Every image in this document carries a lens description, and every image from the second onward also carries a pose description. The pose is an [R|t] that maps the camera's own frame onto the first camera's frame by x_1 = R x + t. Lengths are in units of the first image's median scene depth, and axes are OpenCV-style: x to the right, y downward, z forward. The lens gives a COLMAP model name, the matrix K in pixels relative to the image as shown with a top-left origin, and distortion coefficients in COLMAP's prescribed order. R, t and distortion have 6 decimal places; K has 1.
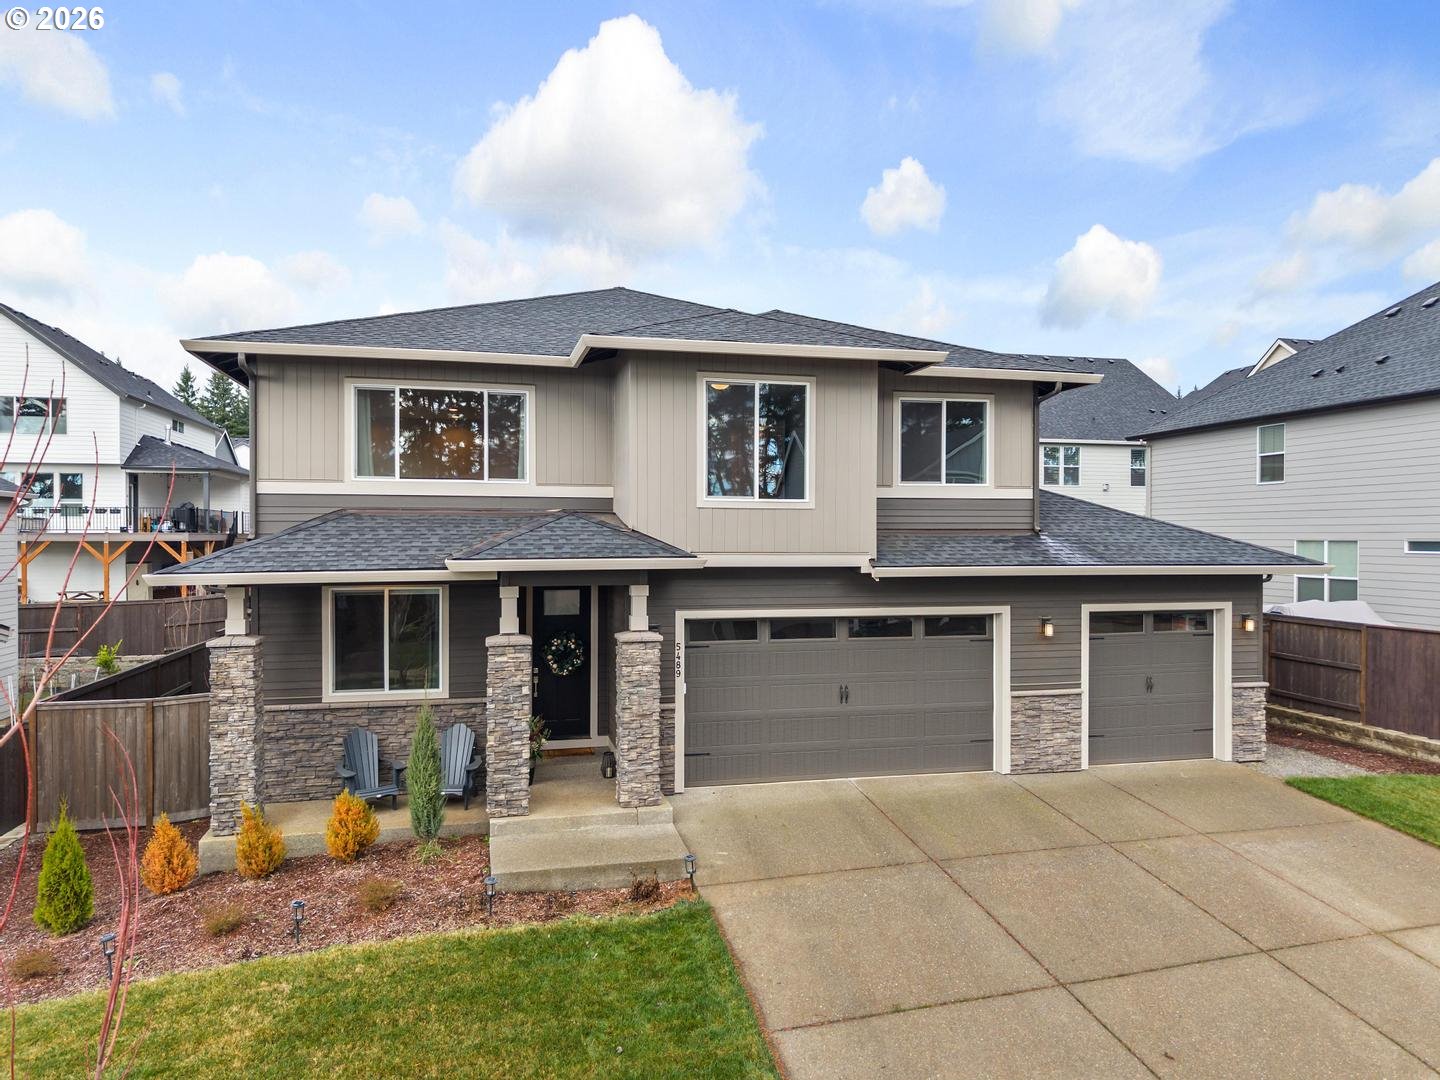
lens RADIAL K [[767.0, 0, 724.7], [0, 767.0, 536.1], [0, 0, 1]] dist [0.006859, -0.004055]
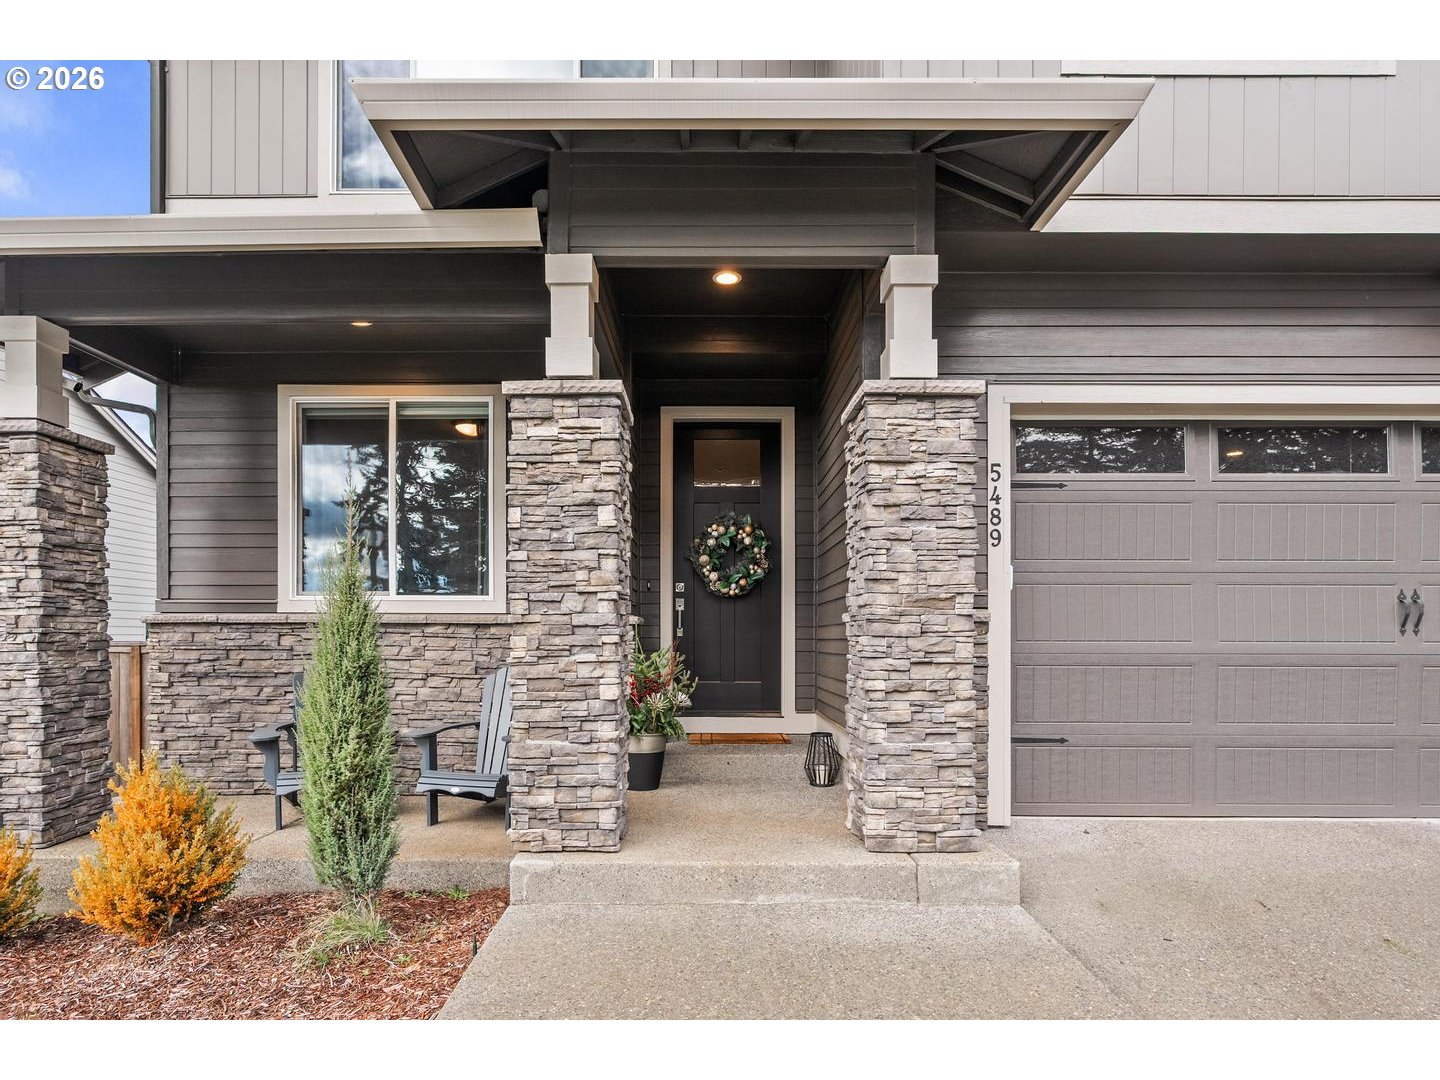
lens RADIAL K [[1049.8, 0, 714.1], [0, 1049.8, 540.6], [0, 0, 1]] dist [-0.002883, -0.000353]
pose [[0.972265, 0.003644, -0.233855, -0.087879], [0.007930, 0.998790, 0.048533, 0.178792], [0.233749, -0.049041, 0.971059, 0.498006]]
